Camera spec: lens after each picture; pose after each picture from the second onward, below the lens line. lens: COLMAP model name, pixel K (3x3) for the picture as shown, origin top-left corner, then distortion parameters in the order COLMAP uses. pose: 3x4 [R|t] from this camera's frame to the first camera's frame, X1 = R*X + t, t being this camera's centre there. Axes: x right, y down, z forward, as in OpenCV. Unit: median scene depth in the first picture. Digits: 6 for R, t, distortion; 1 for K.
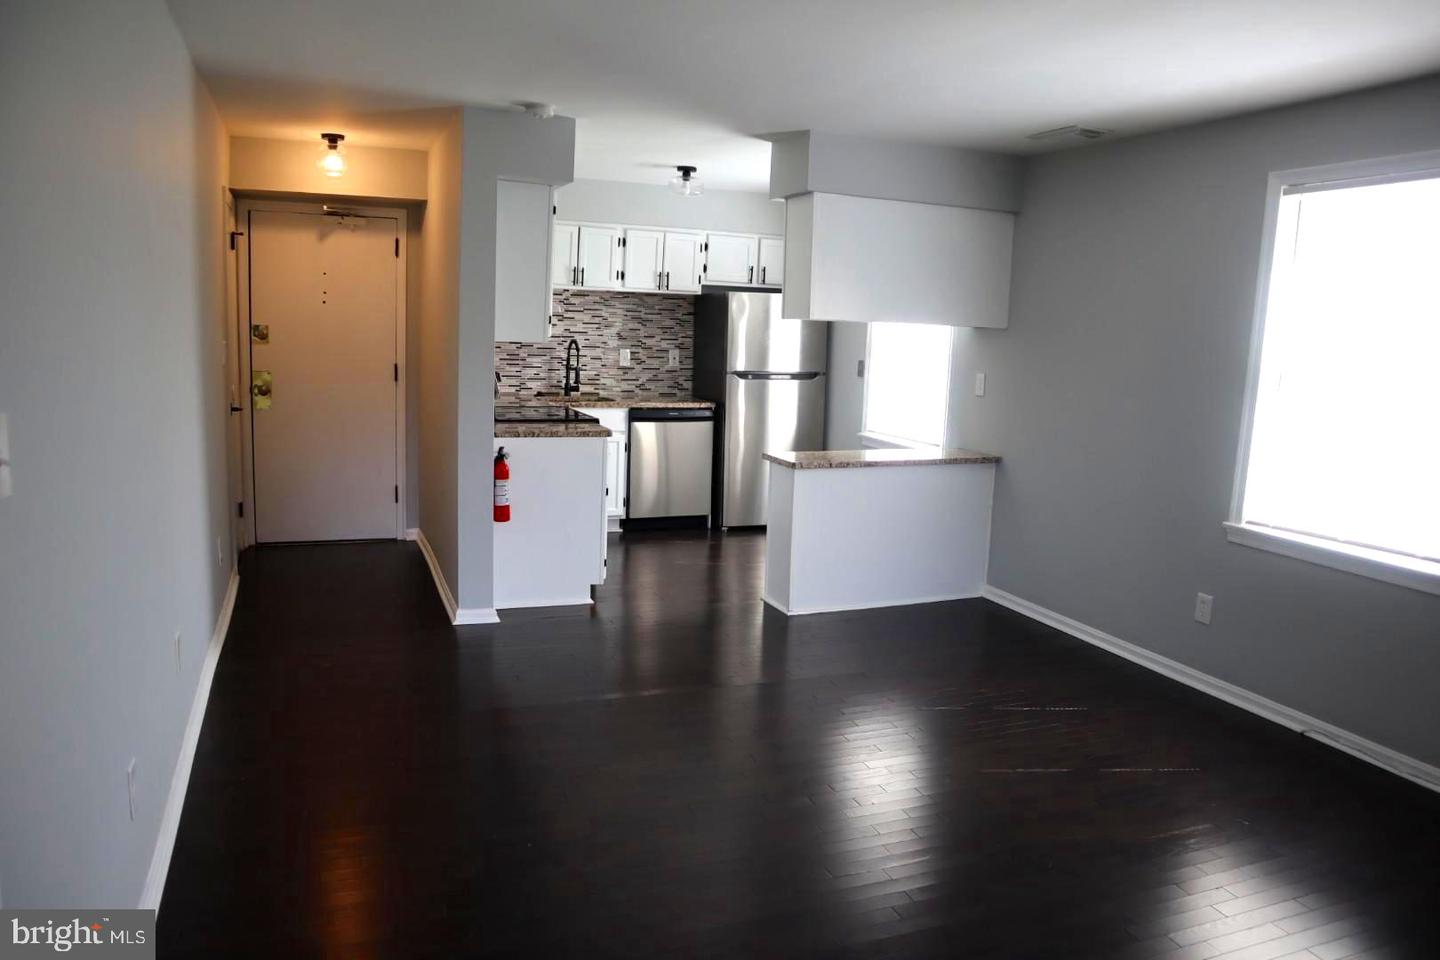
lens RADIAL K [[1045.1, 0, 711.9], [0, 1045.1, 476.1], [0, 0, 1]] dist [-0.050270, 0.003562]
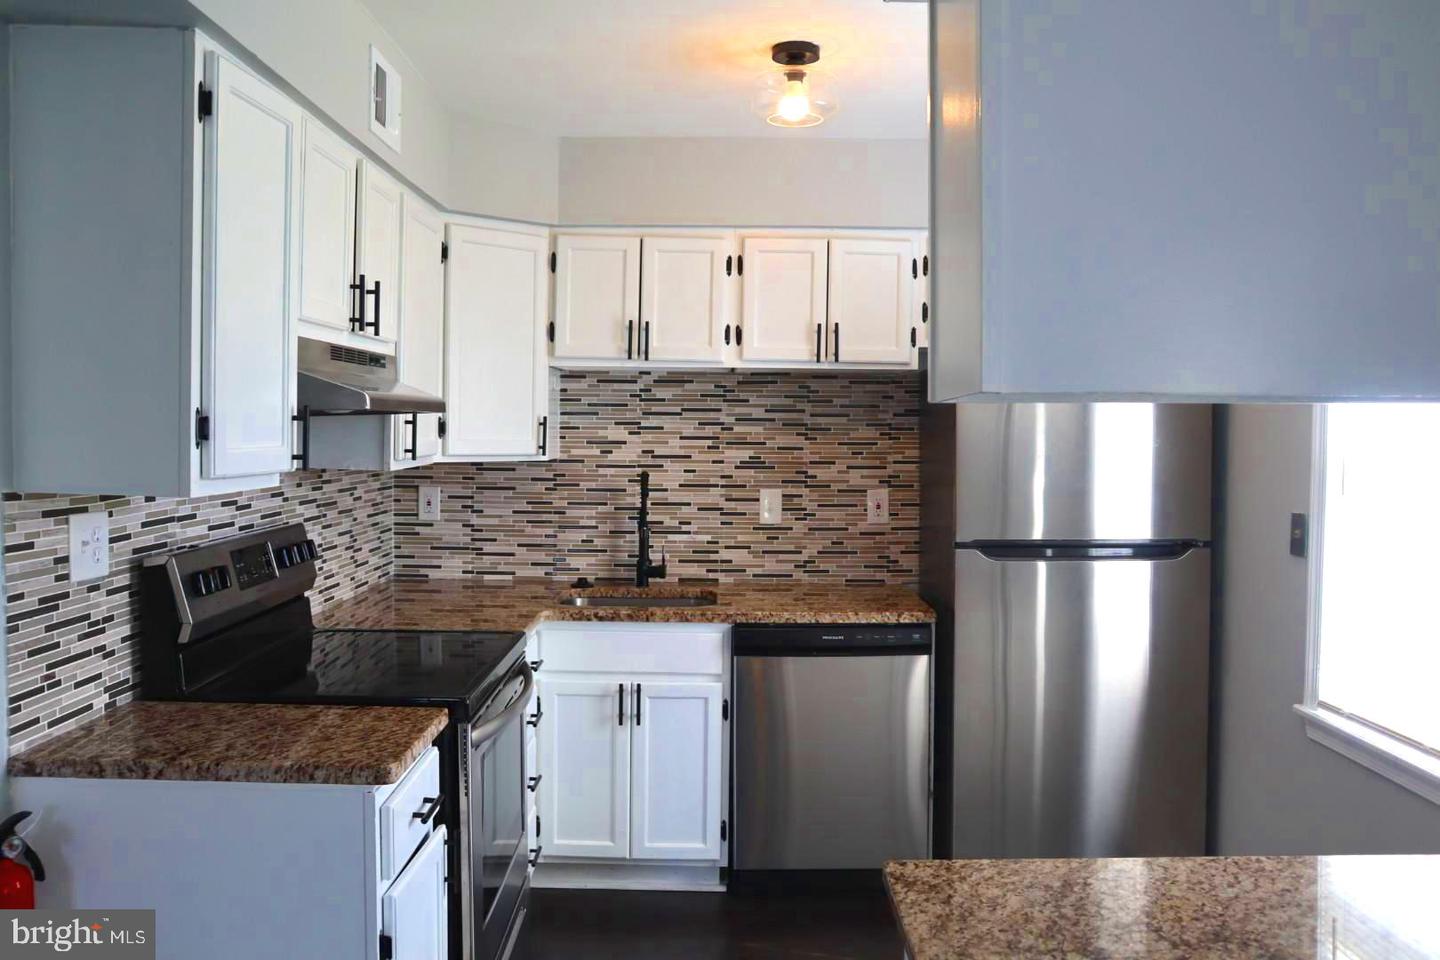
lens RADIAL K [[1140.3, 0, 722.9], [0, 1140.3, 477.2], [0, 0, 1]] dist [-0.081079, 0.020157]
pose [[0.929079, -0.013041, -0.369653, 0.093879], [-0.029564, 0.993563, -0.109358, -0.070196], [0.368699, 0.112531, 0.922712, 0.515028]]
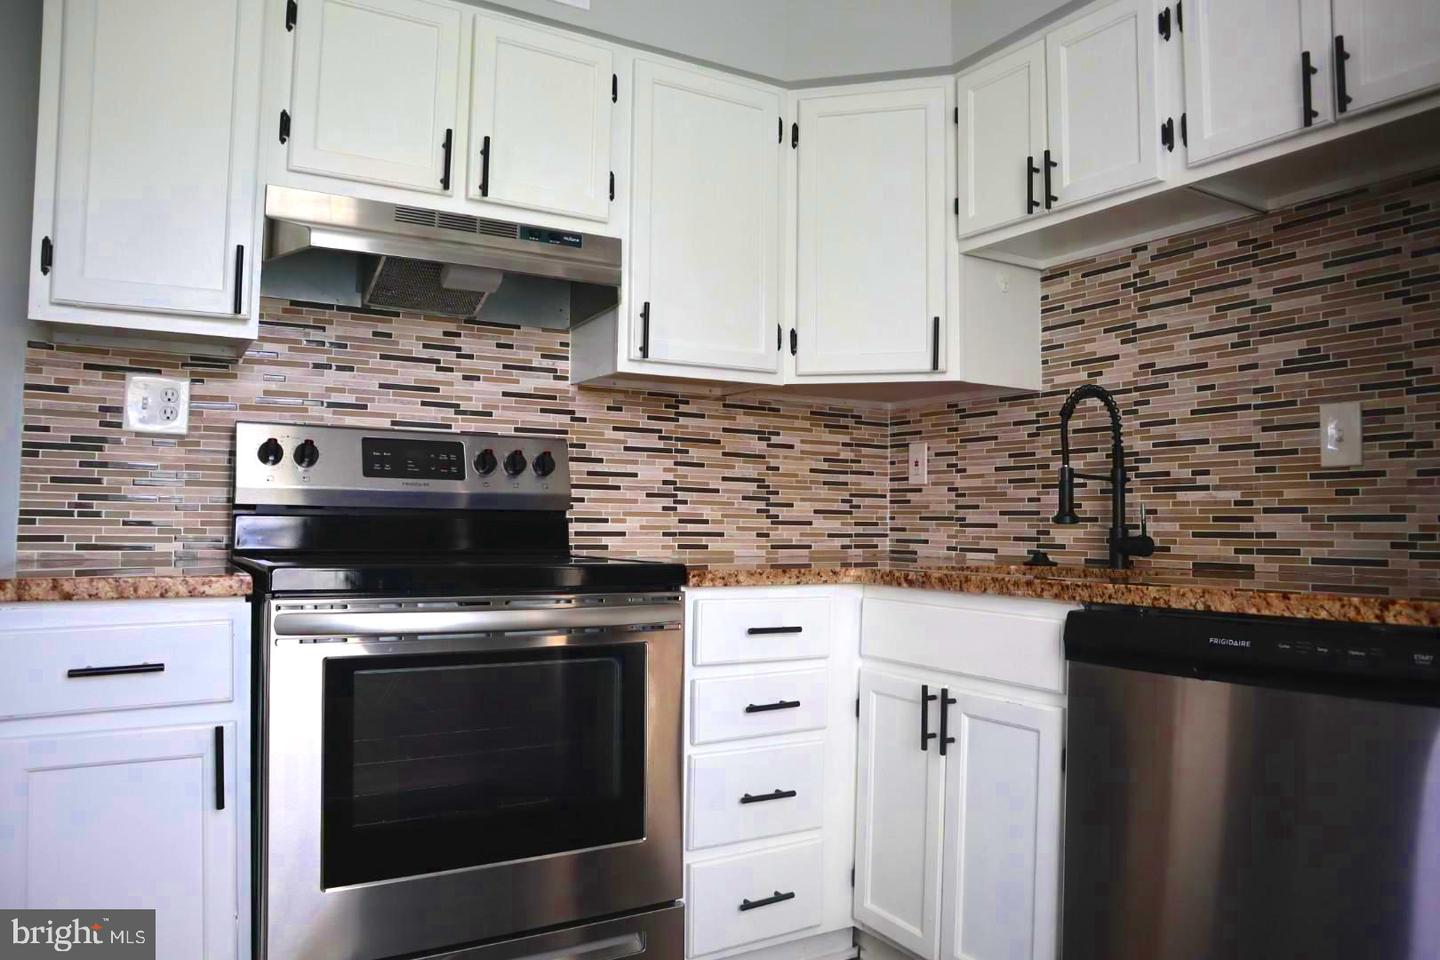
lens RADIAL K [[1009.7, 0, 707.6], [0, 1009.7, 469.1], [0, 0, 1]] dist [-0.079568, 0.030291]
pose [[0.149565, -0.090667, -0.984586, 0.140693], [-0.154255, 0.981454, -0.113811, -0.052988], [0.976645, 0.168900, 0.132805, 0.831090]]
